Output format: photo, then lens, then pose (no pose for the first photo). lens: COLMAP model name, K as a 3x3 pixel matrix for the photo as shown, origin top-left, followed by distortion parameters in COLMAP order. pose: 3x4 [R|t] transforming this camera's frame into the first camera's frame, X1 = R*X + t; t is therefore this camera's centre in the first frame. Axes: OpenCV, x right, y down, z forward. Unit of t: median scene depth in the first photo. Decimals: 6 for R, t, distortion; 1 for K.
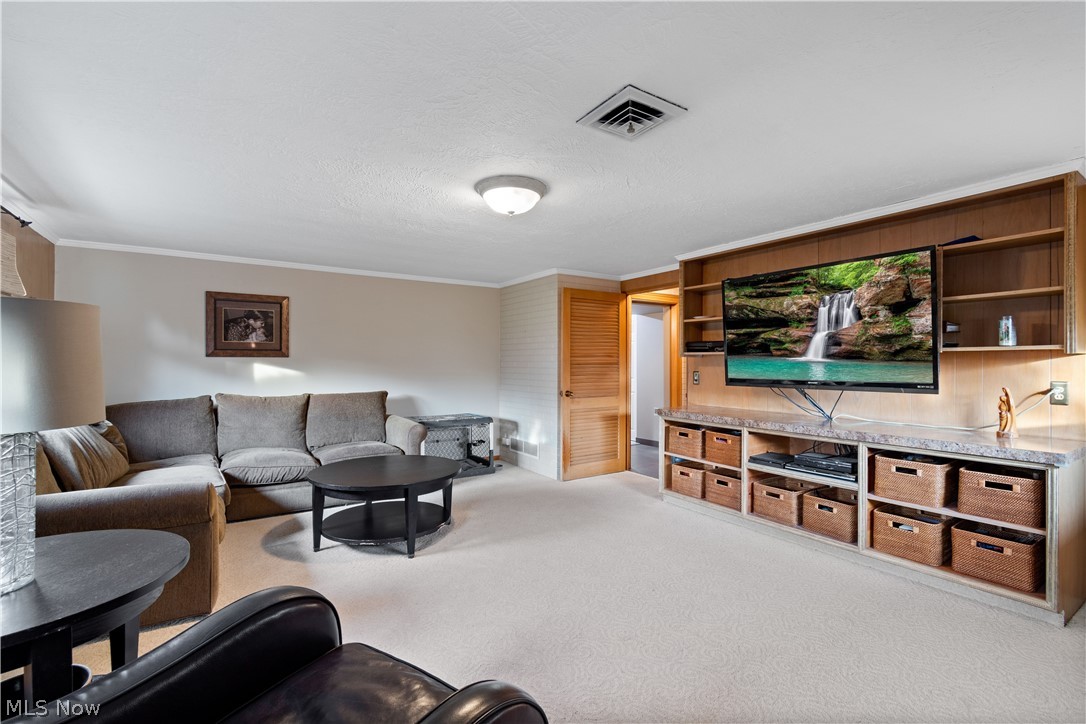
lens RADIAL K [[483.5, 0, 541.5], [0, 483.5, 361.1], [0, 0, 1]] dist [0.005897, -0.002387]
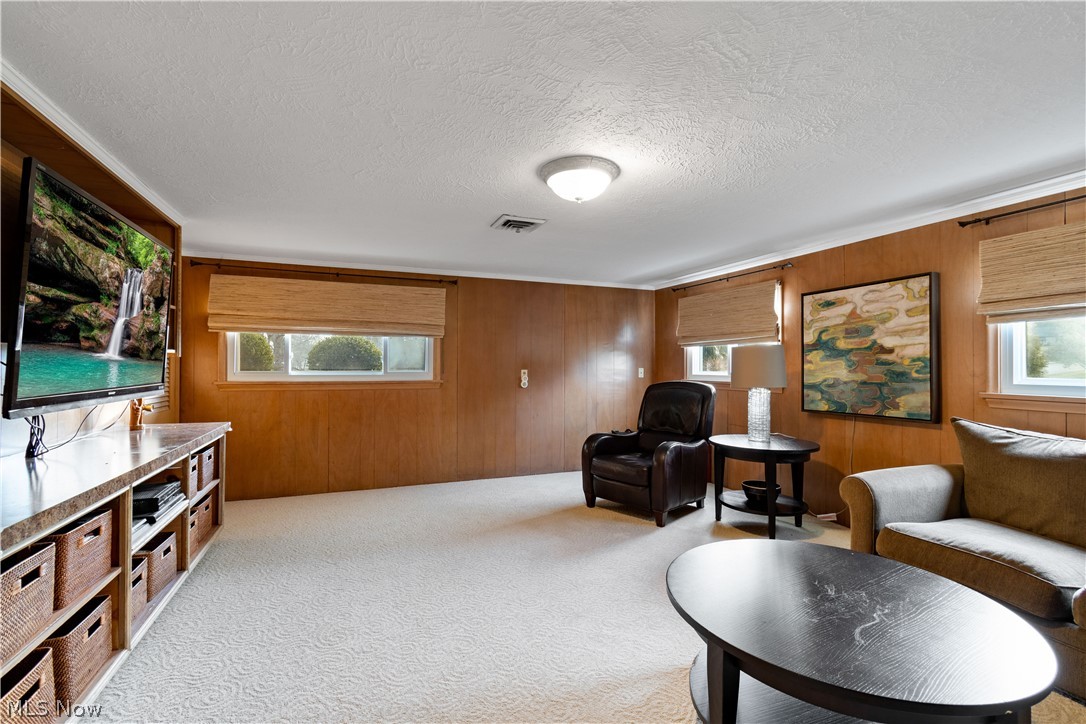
lens RADIAL K [[483.5, 0, 540.8], [0, 483.5, 360.2], [0, 0, 1]] dist [0.005897, -0.002387]
pose [[-0.980253, 0.005321, 0.197674, -0.141532], [0.004069, 0.999969, -0.006739, 0.007702], [-0.197704, -0.005801, -0.980245, 1.482807]]
